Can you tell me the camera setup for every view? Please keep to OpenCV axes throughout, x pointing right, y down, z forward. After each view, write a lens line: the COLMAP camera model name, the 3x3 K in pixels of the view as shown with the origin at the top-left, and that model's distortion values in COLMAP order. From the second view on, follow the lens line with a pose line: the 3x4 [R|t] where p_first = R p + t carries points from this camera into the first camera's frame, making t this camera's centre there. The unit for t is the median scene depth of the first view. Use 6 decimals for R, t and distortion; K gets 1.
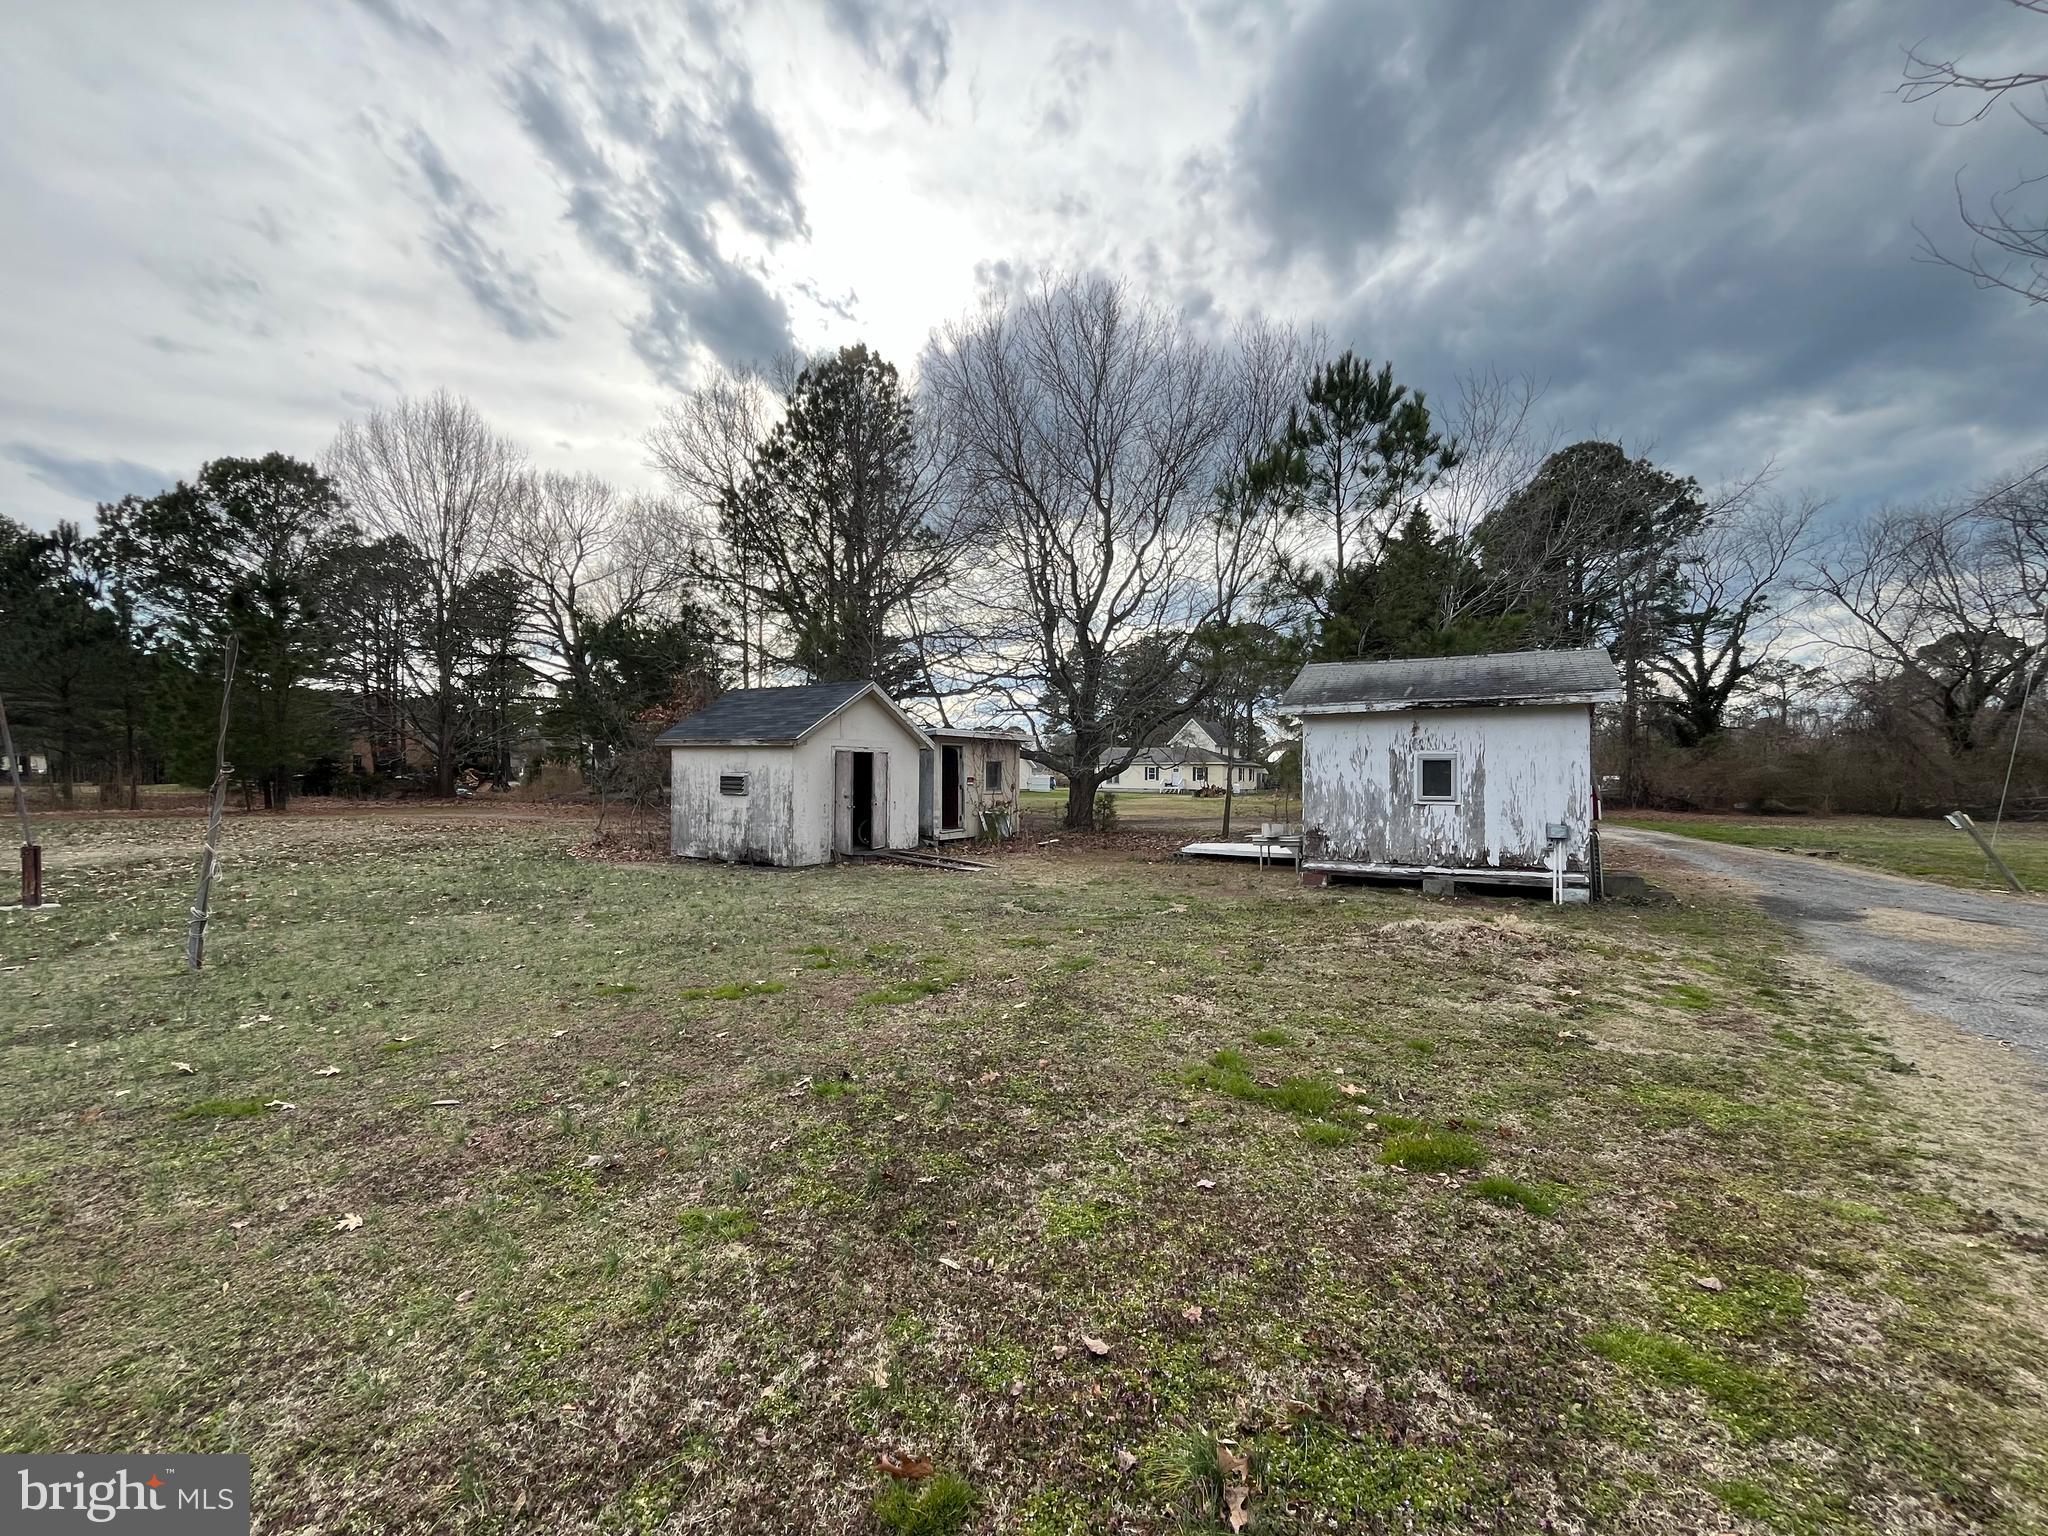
lens RADIAL K [[830.4, 0, 1021.2], [0, 830.4, 770.1], [0, 0, 1]] dist [-0.003534, -0.000409]
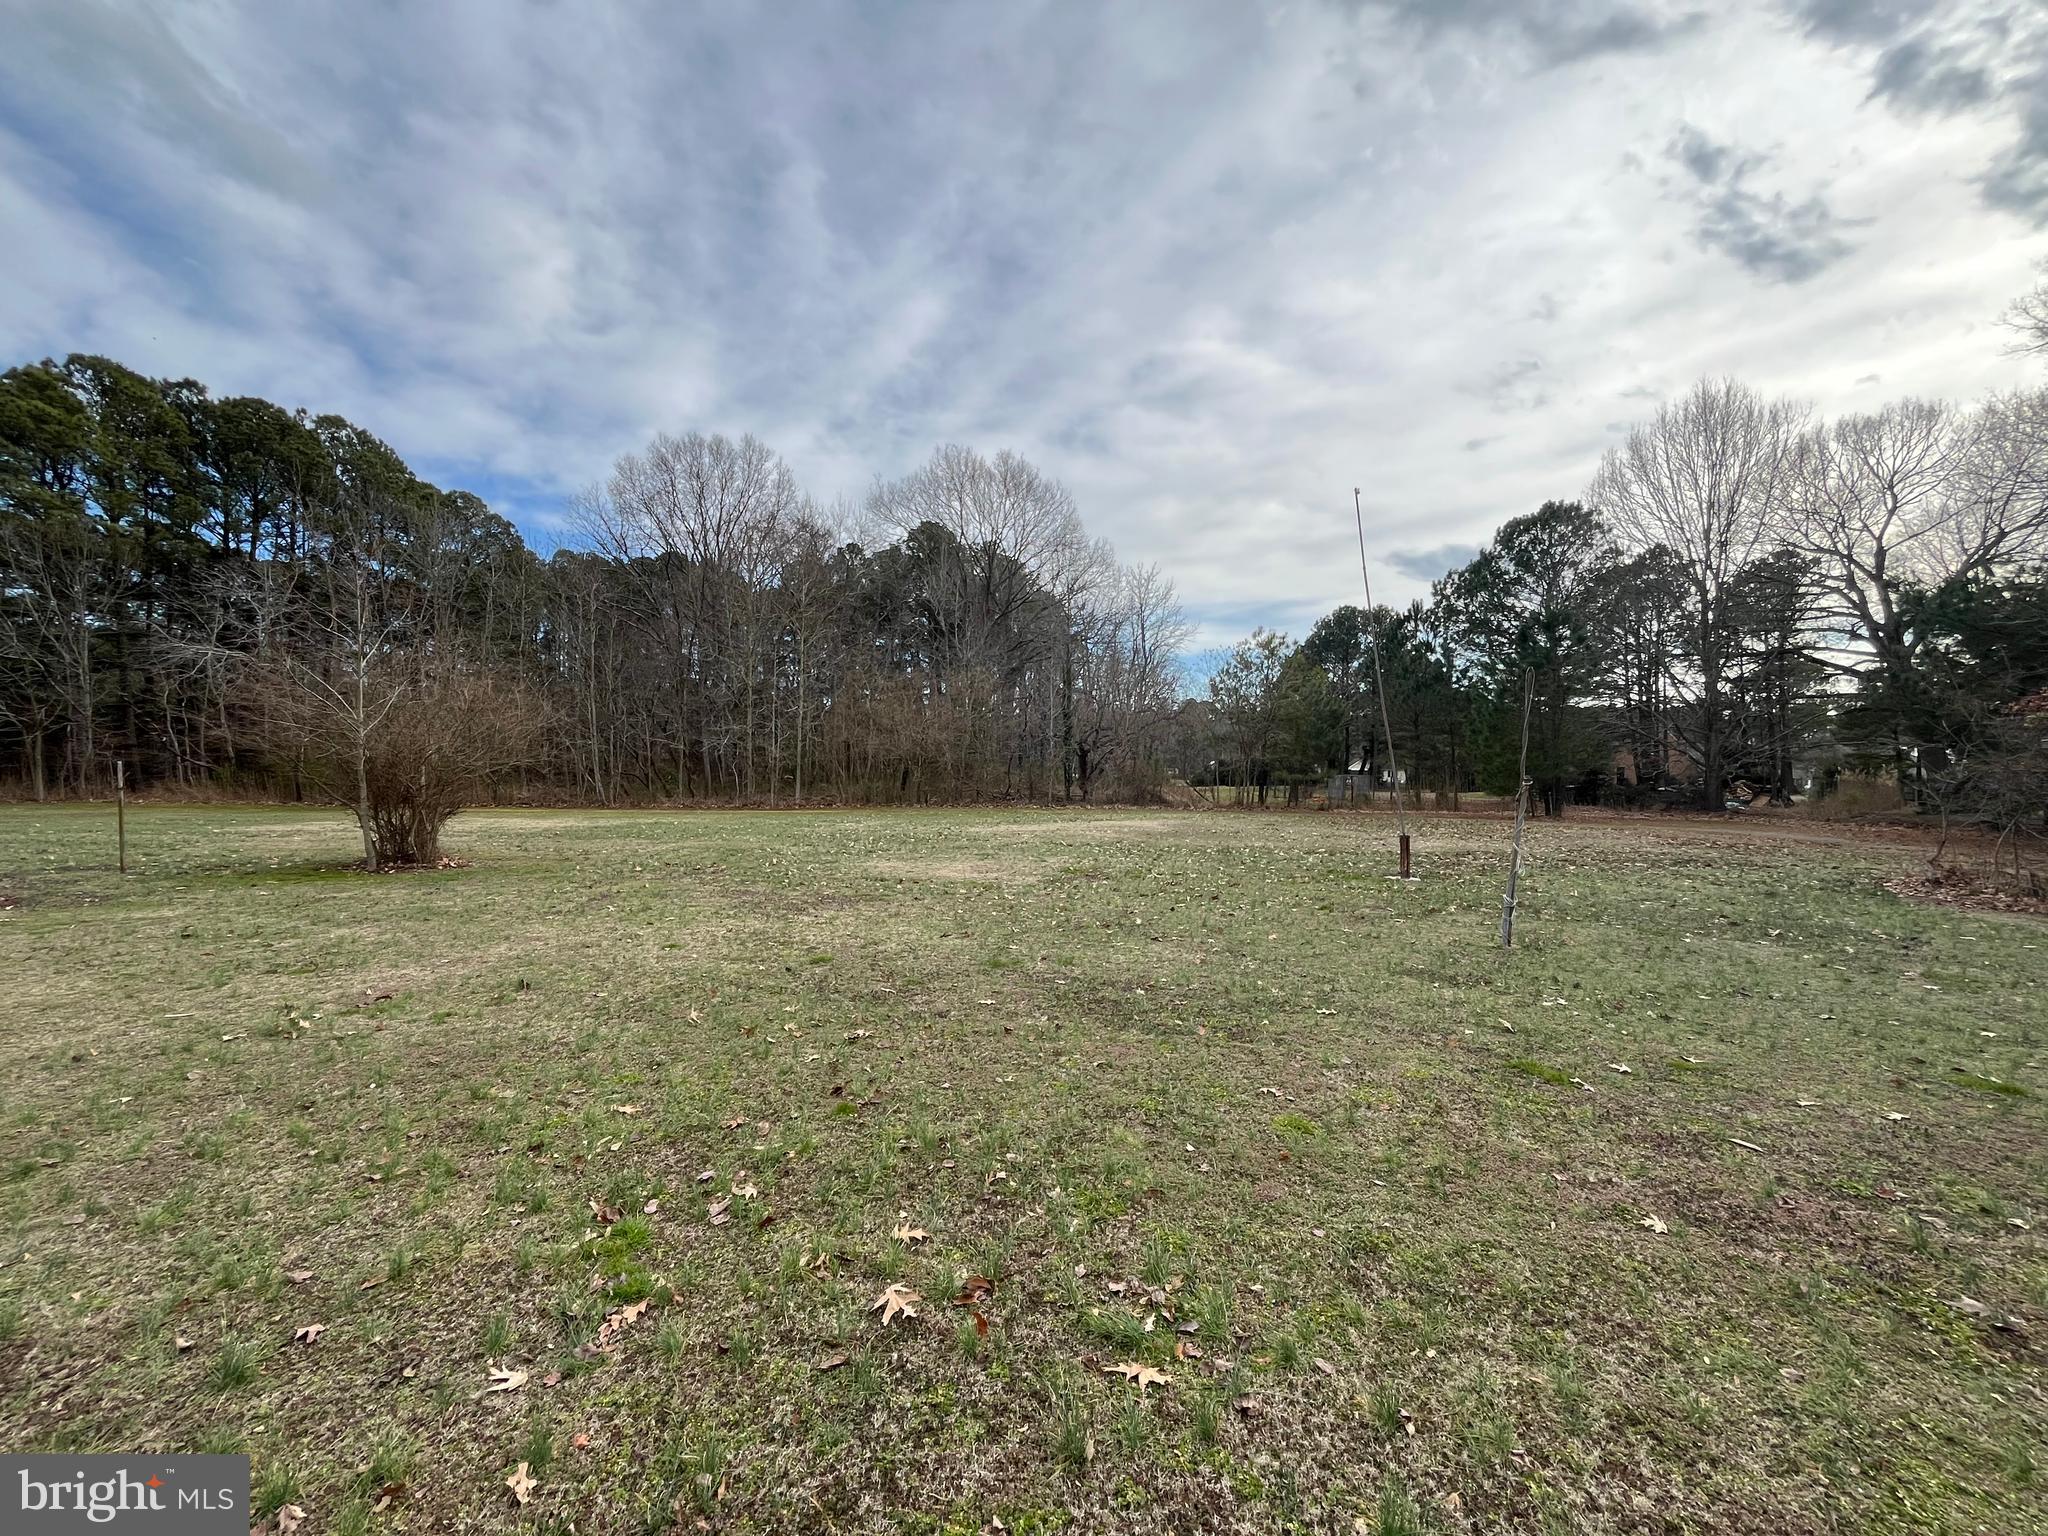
lens RADIAL K [[830.4, 0, 1015.3], [0, 830.4, 765.2], [0, 0, 1]] dist [-0.003534, -0.000409]
pose [[0.264115, -0.015121, -0.964373, -0.006106], [-0.003680, 0.999854, -0.016685, -0.001122], [0.964484, 0.007955, 0.264021, -0.012941]]
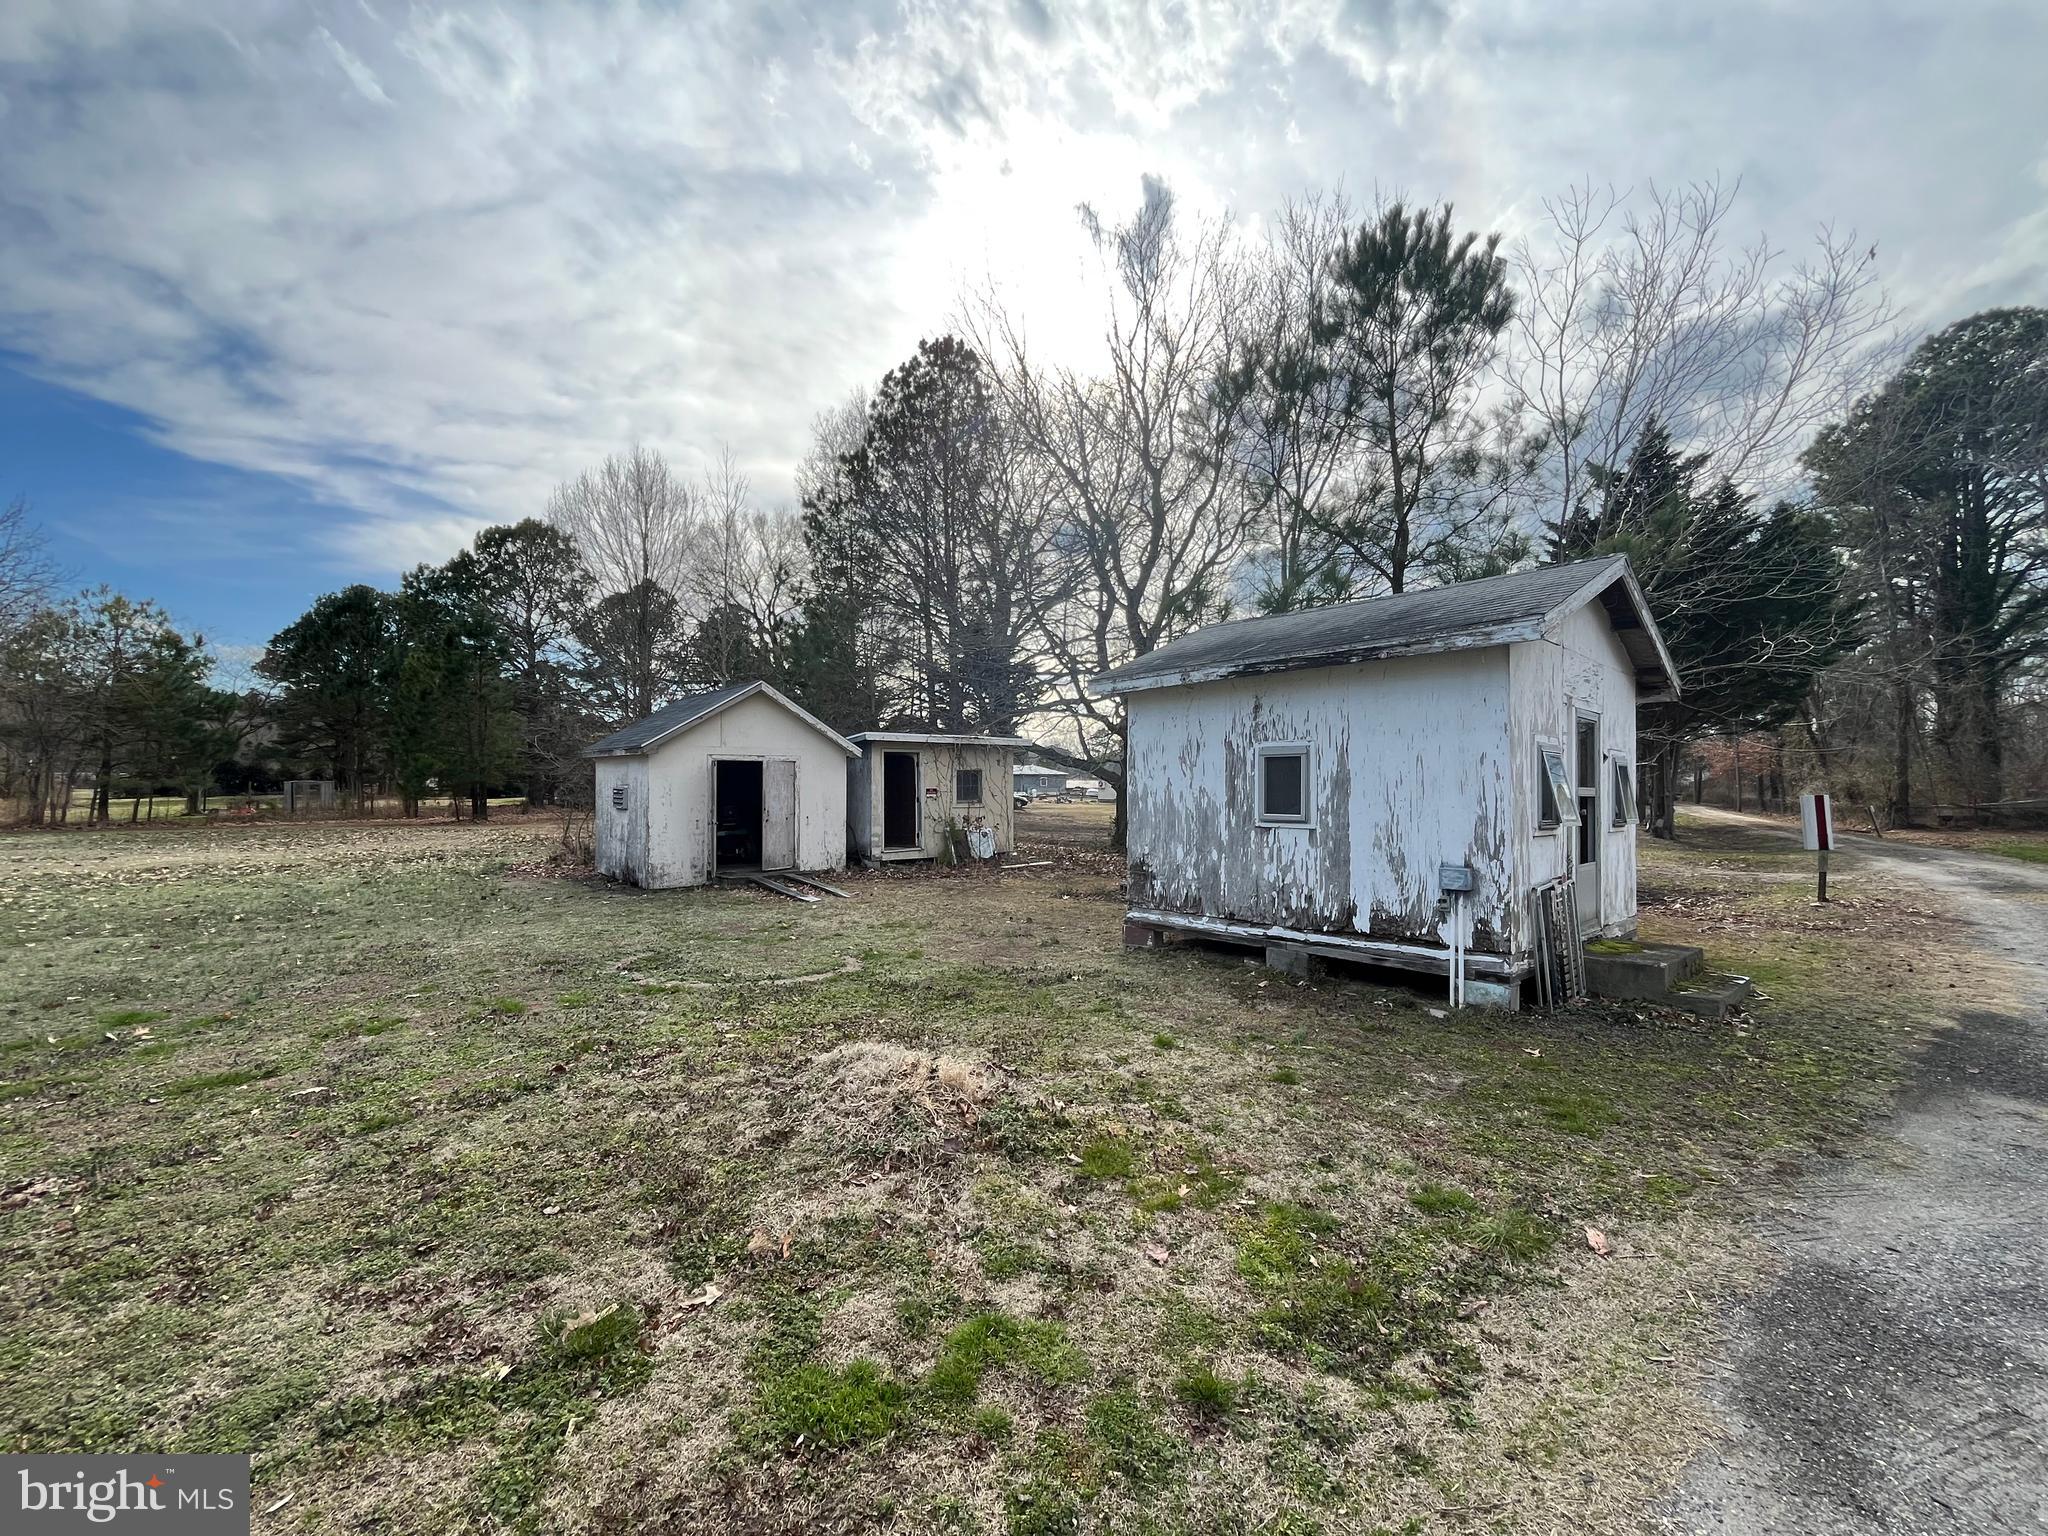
lens RADIAL K [[830.4, 0, 1016.3], [0, 830.4, 774.9], [0, 0, 1]] dist [-0.003534, -0.000409]
pose [[0.950975, -0.010939, -0.309074, 0.174179], [0.008535, 0.999922, -0.009130, 0.001974], [0.309150, 0.006045, 0.950994, 0.119619]]
